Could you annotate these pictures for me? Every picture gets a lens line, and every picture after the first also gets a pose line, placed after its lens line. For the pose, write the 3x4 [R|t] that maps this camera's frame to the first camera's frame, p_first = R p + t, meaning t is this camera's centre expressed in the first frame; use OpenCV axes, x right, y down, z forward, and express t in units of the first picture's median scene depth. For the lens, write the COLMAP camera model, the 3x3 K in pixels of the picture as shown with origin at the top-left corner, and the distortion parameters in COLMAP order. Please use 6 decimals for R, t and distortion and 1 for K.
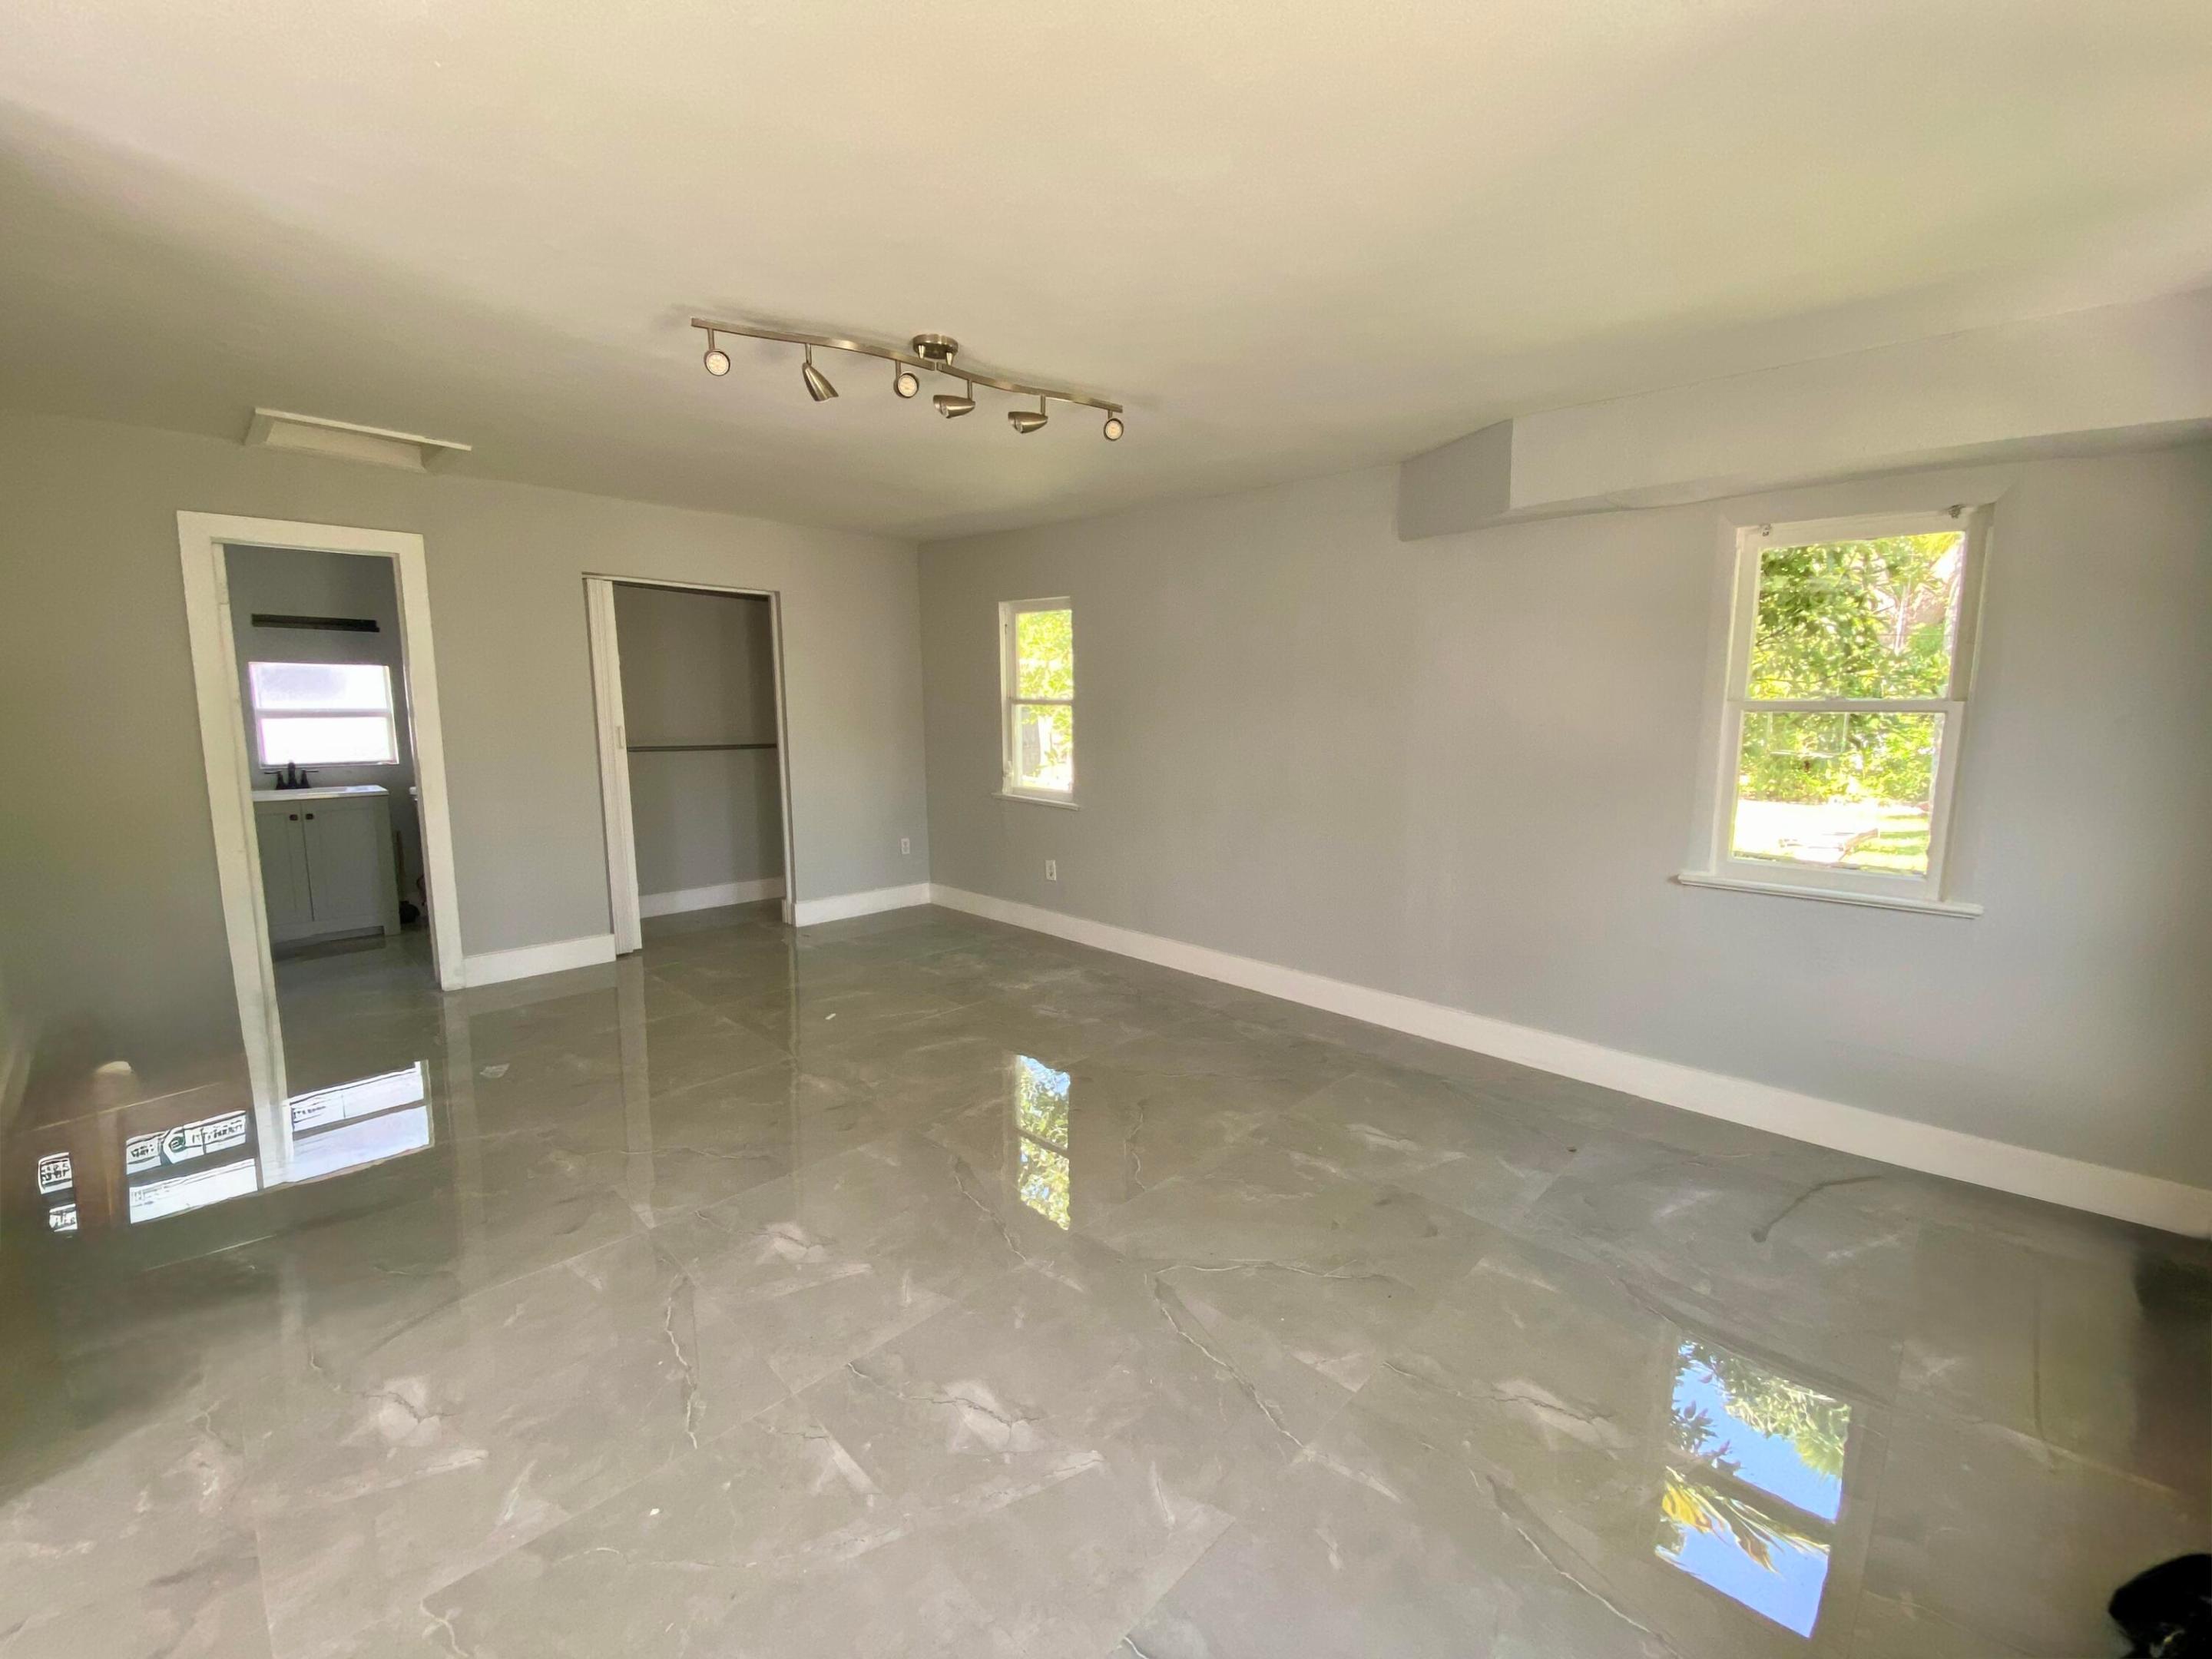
lens RADIAL K [[894.6, 0, 1110.7], [0, 894.6, 826.1], [0, 0, 1]] dist [0.022117, -0.022123]
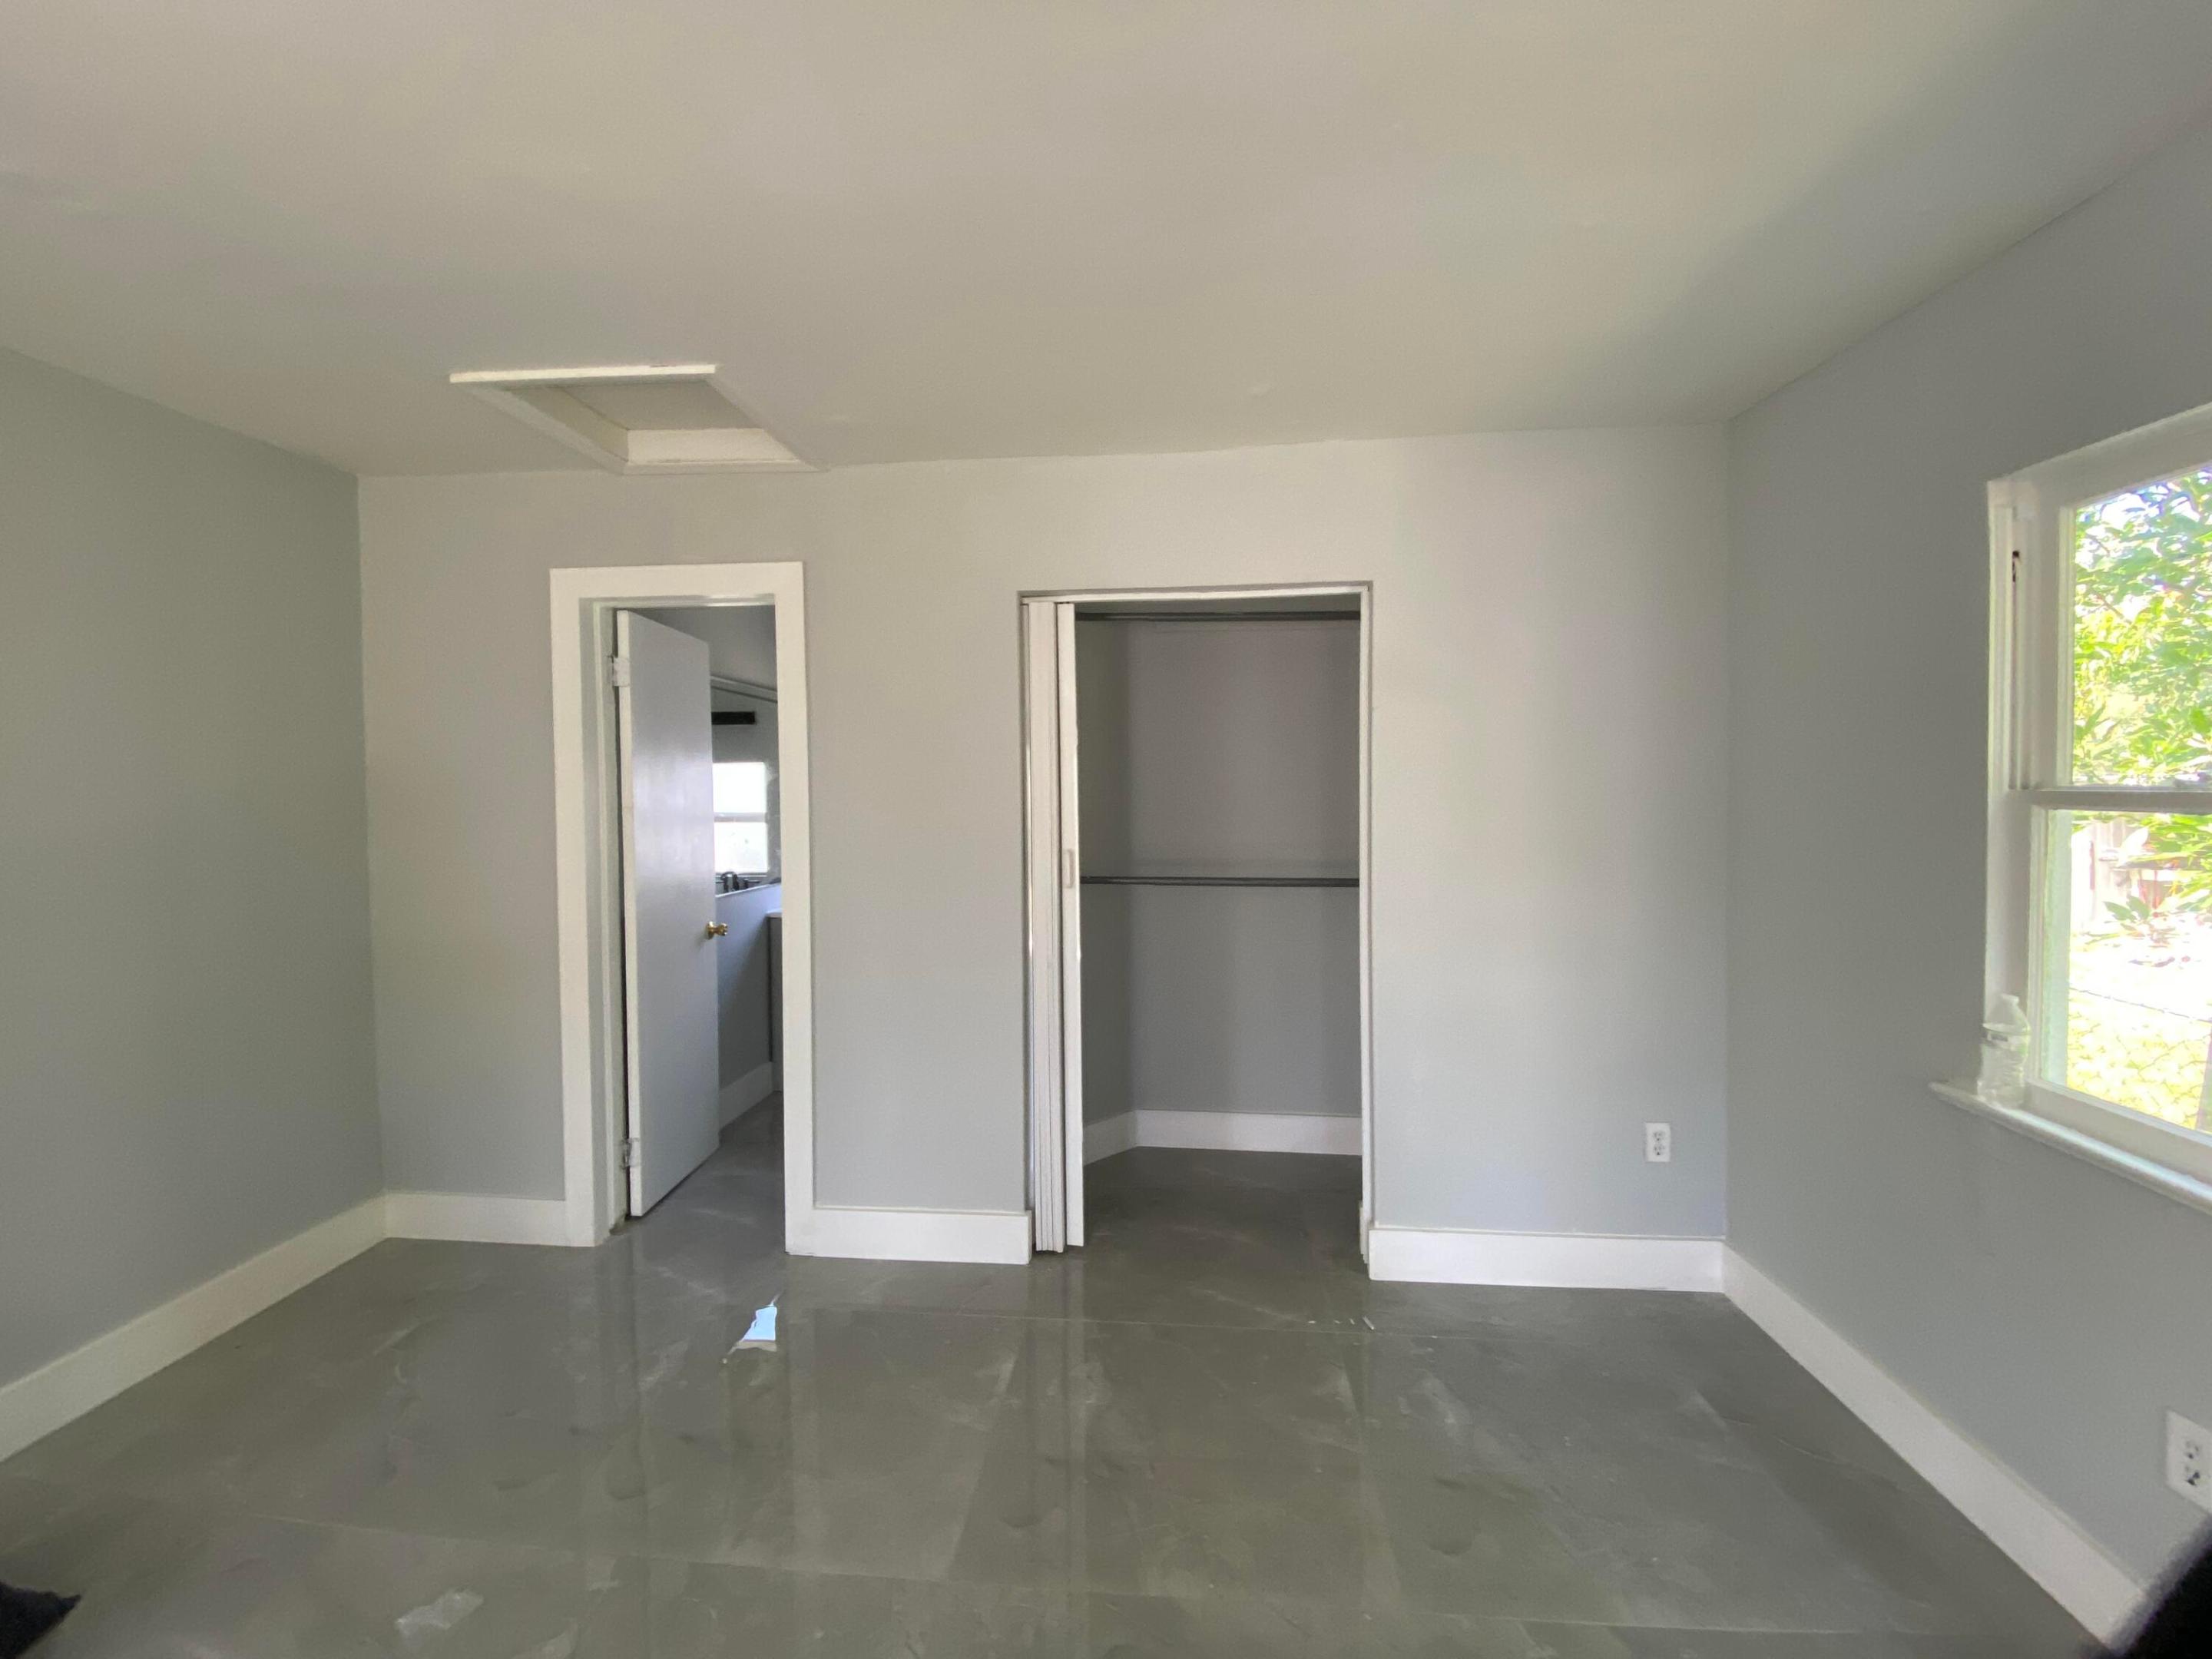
lens RADIAL K [[894.6, 0, 1110.7], [0, 894.6, 826.1], [0, 0, 1]] dist [0.022117, -0.022123]
pose [[0.631401, 0.014755, -0.775316, -0.082459], [-0.098893, 0.993187, -0.061635, -0.091875], [0.769125, 0.115590, 0.628559, 0.649267]]
